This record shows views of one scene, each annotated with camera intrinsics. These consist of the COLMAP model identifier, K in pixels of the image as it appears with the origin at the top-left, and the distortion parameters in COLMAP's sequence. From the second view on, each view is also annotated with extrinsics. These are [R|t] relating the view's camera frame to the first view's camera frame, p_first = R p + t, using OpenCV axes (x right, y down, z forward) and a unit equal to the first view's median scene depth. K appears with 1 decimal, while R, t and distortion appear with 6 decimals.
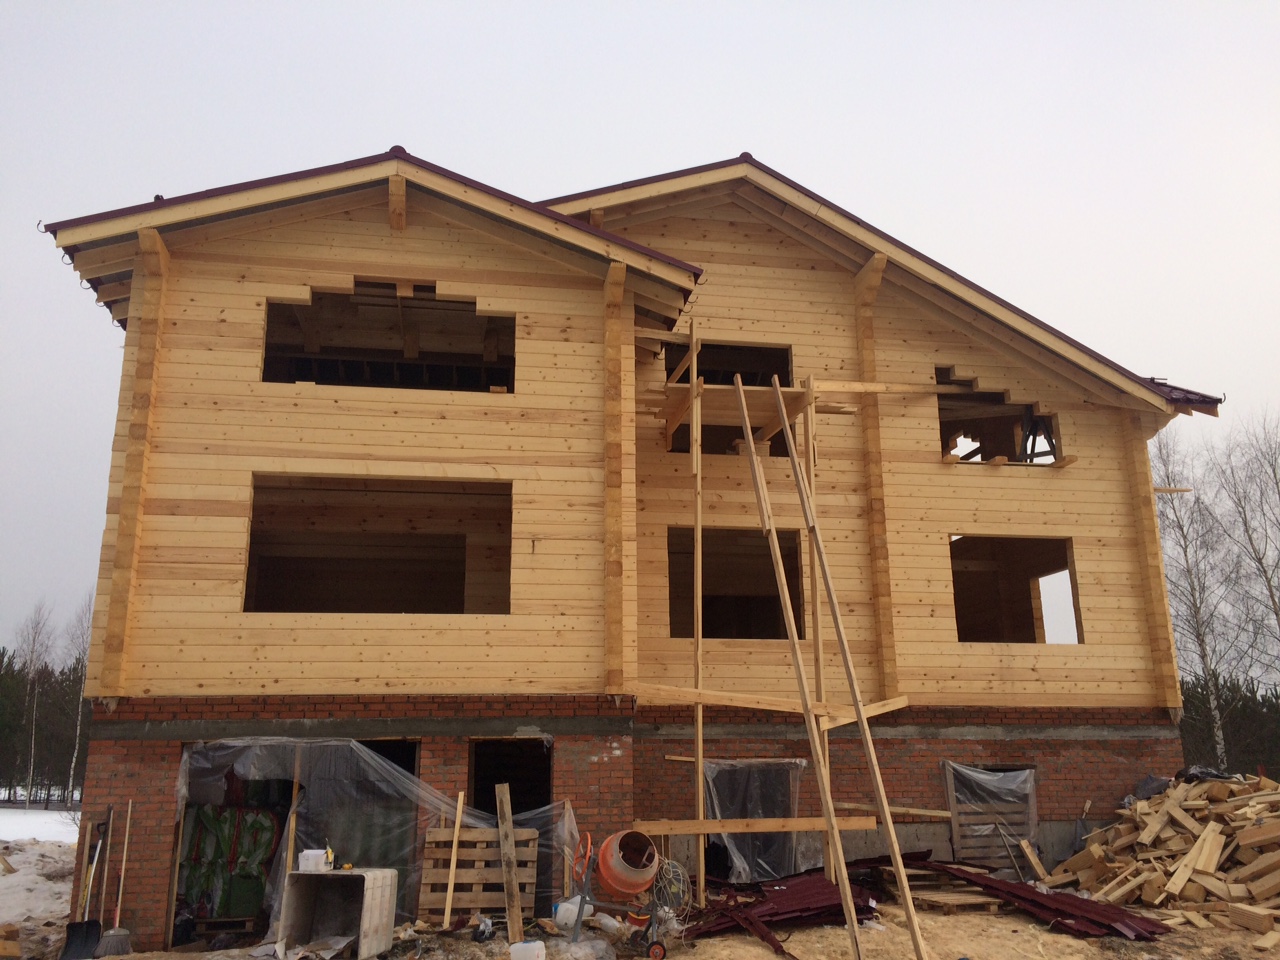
lens RADIAL K [[1083.6, 0, 640.0], [0, 1083.6, 480.0], [0, 0, 1]] dist [0.036262, -0.013268]
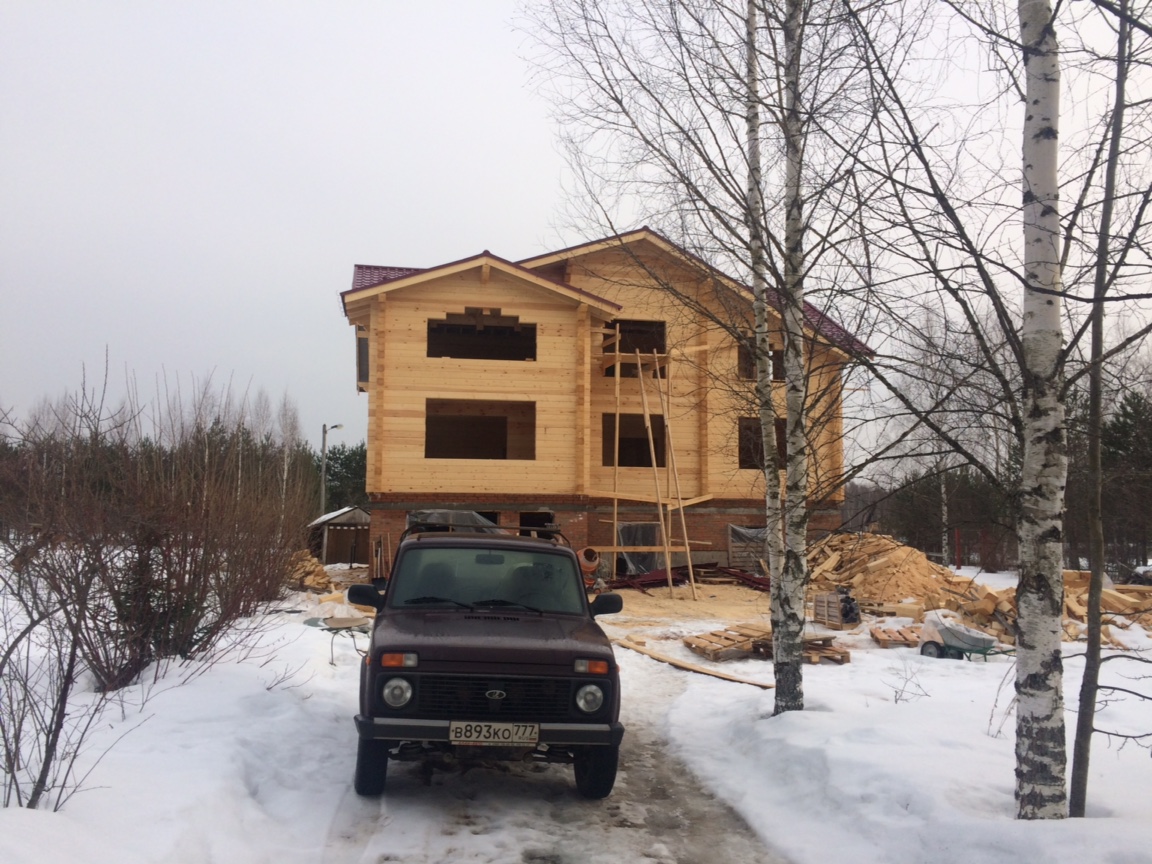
lens RADIAL K [[975.3, 0, 576.0], [0, 975.3, 432.0], [0, 0, 1]] dist [0.036262, -0.013268]
pose [[0.999724, 0.018316, 0.014700, -0.062211], [-0.020476, 0.986314, 0.163599, -0.268802], [-0.011503, -0.163855, 0.986417, -1.016213]]
